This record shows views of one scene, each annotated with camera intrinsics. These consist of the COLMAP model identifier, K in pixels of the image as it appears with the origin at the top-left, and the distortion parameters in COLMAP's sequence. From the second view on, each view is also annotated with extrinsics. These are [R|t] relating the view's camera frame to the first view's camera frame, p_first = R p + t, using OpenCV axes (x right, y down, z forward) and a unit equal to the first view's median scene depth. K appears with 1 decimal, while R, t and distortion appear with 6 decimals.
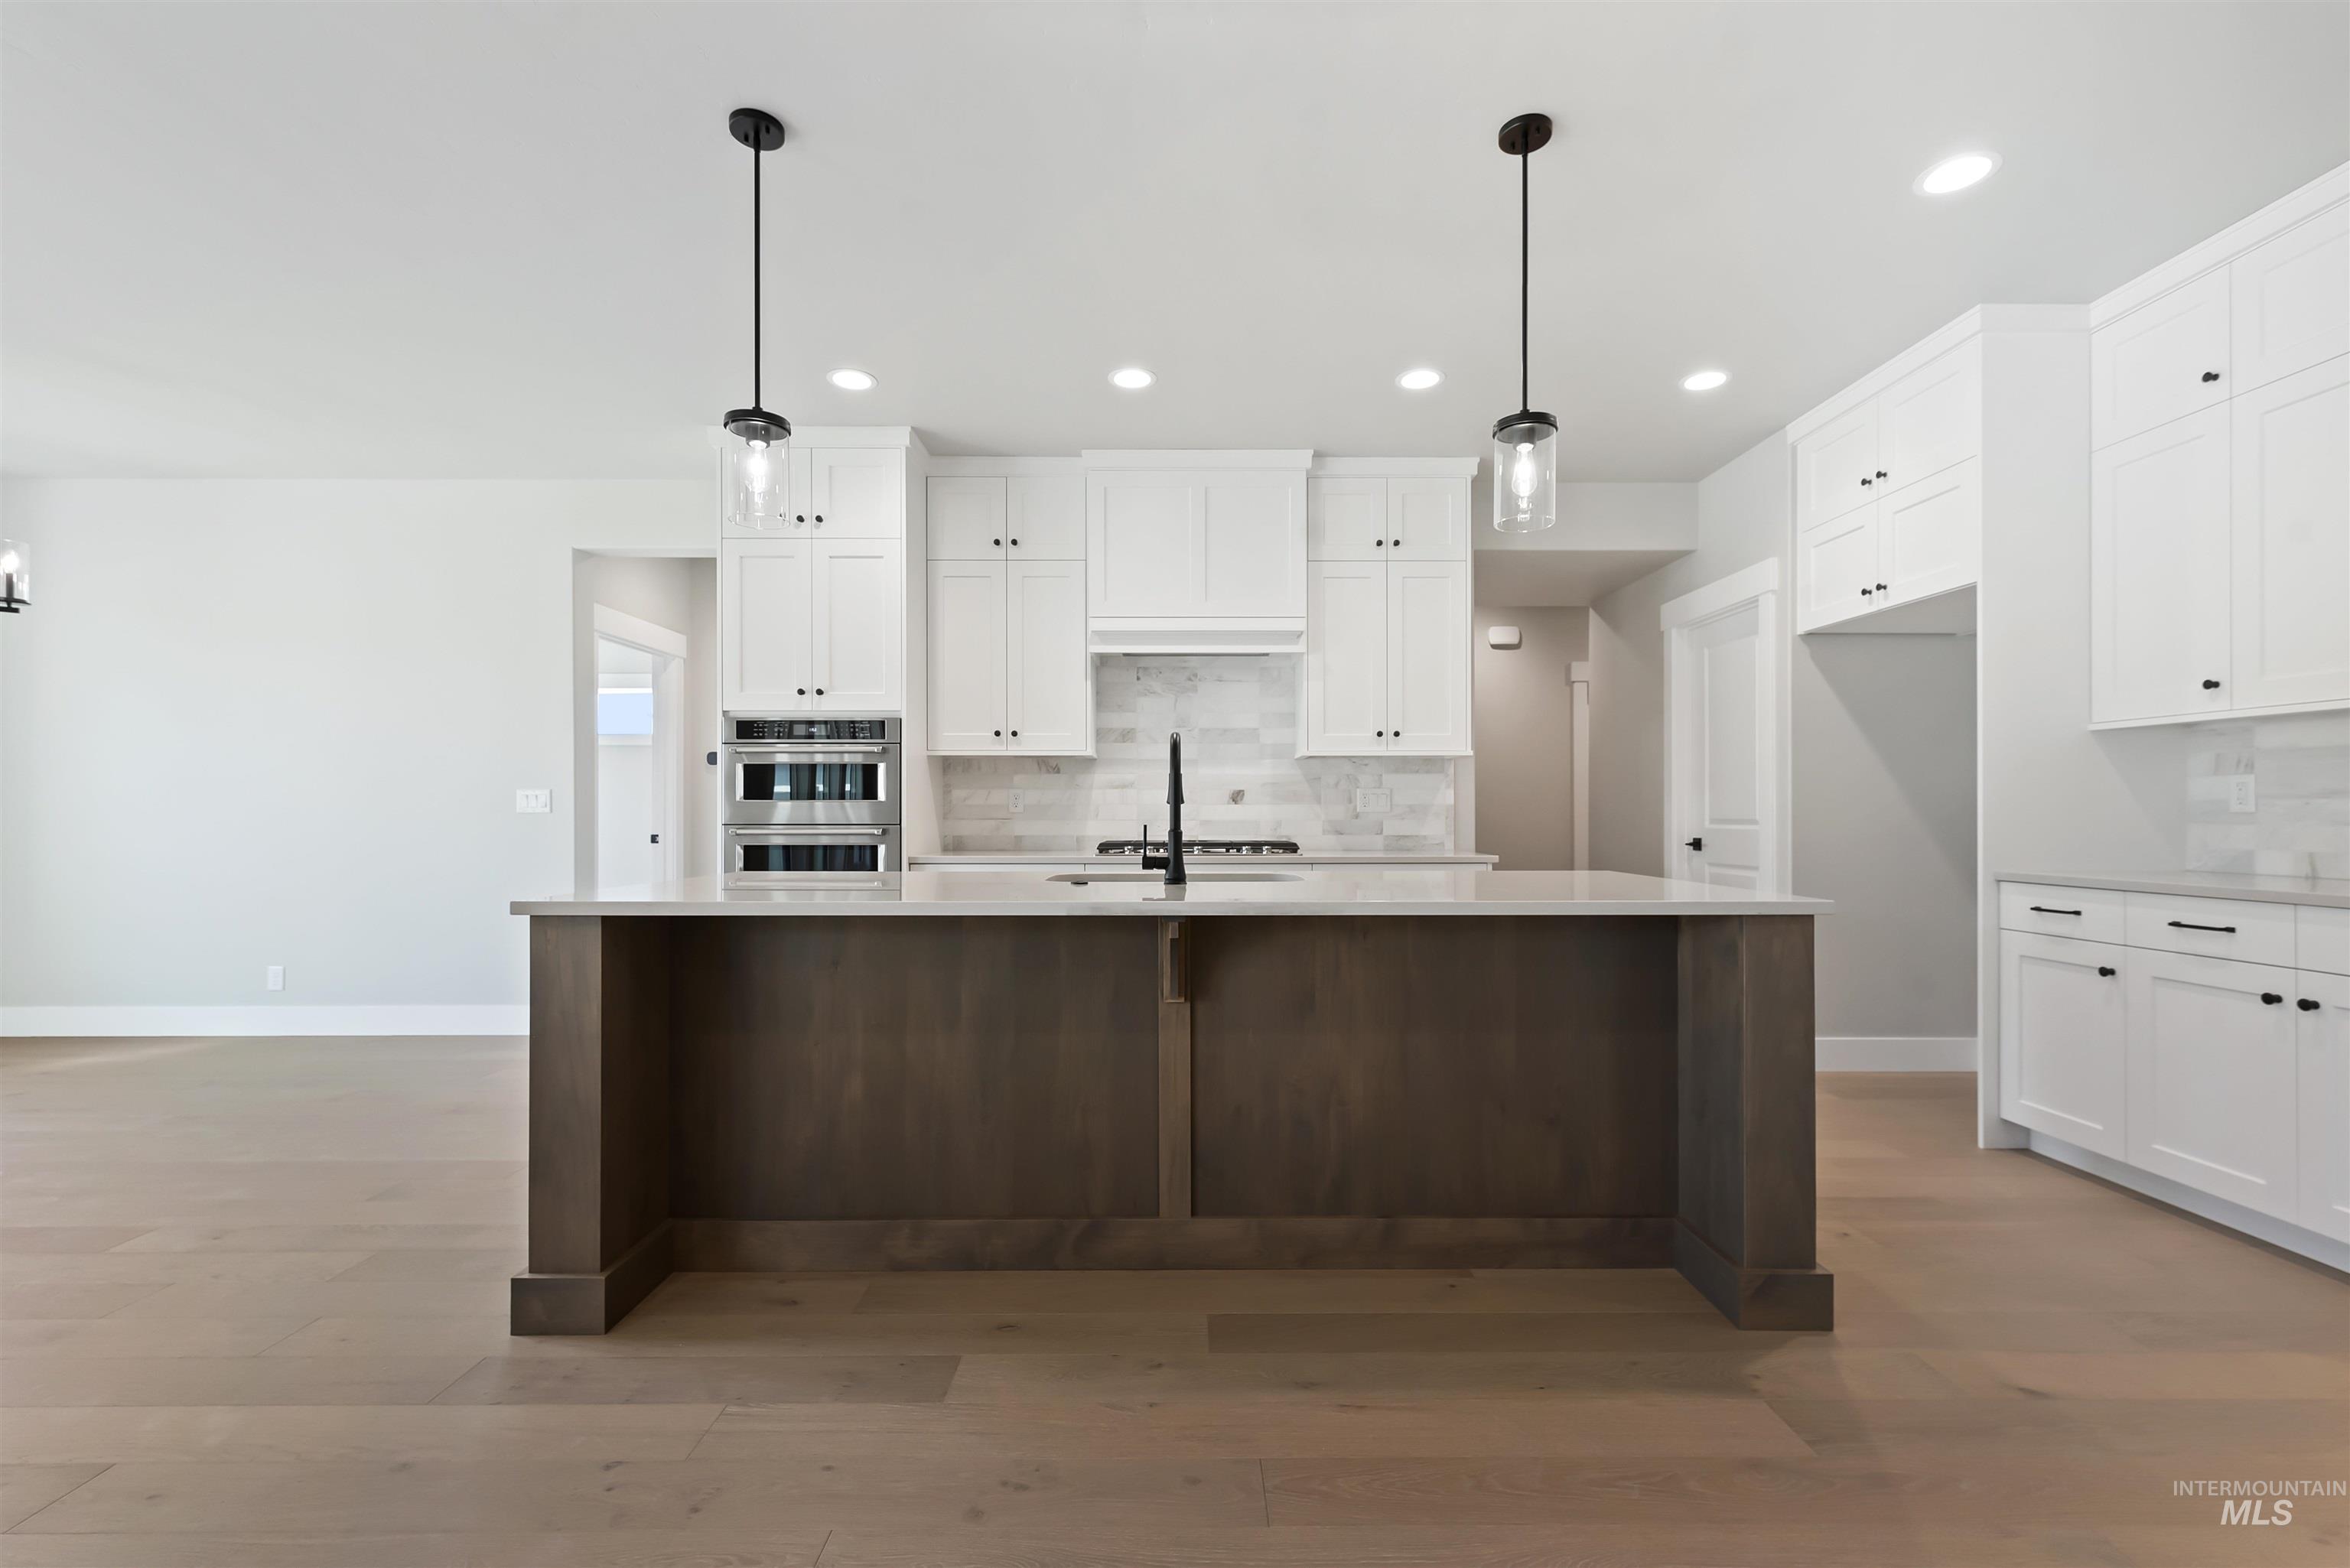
lens RADIAL K [[994.9, 0, 1180.3], [0, 994.9, 814.1], [0, 0, 1]] dist [0.005076, -0.002064]
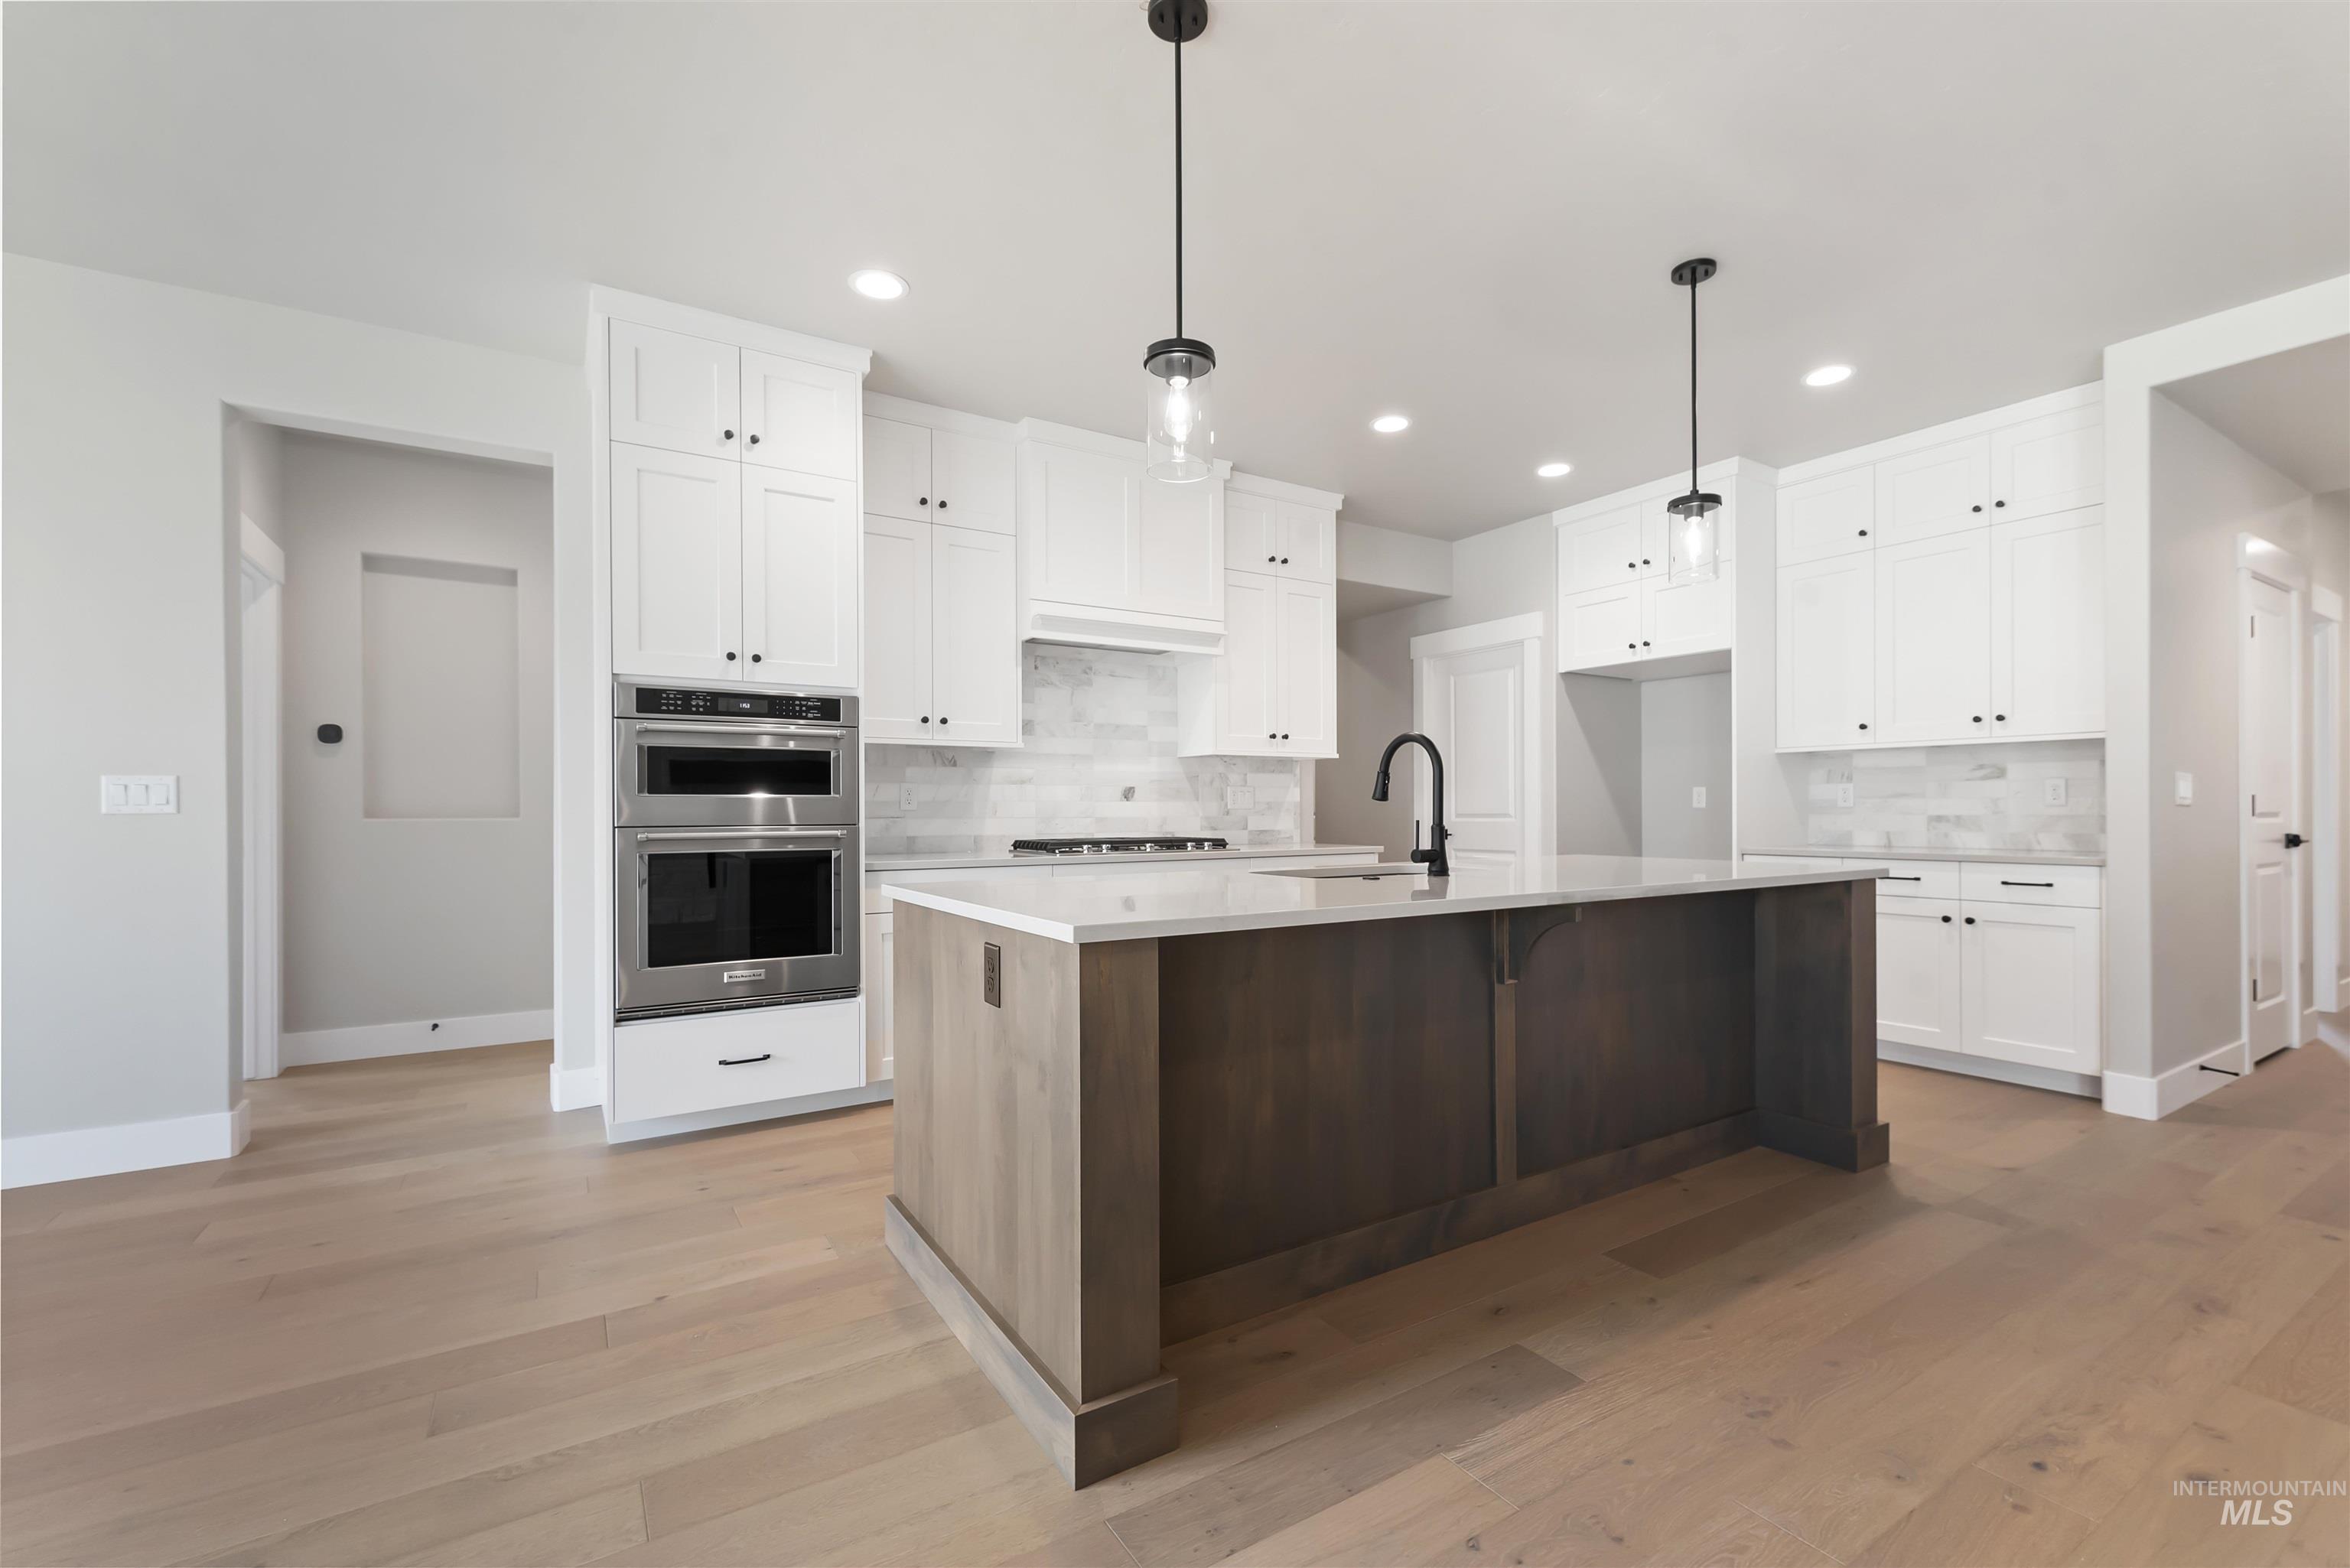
lens RADIAL K [[994.9, 0, 1178.3], [0, 994.9, 812.4], [0, 0, 1]] dist [0.005076, -0.002064]
pose [[0.850264, -0.004295, 0.526339, -0.467018], [0.003908, 0.999991, 0.001847, -0.000373], [-0.526342, 0.000487, 0.850273, 0.142175]]
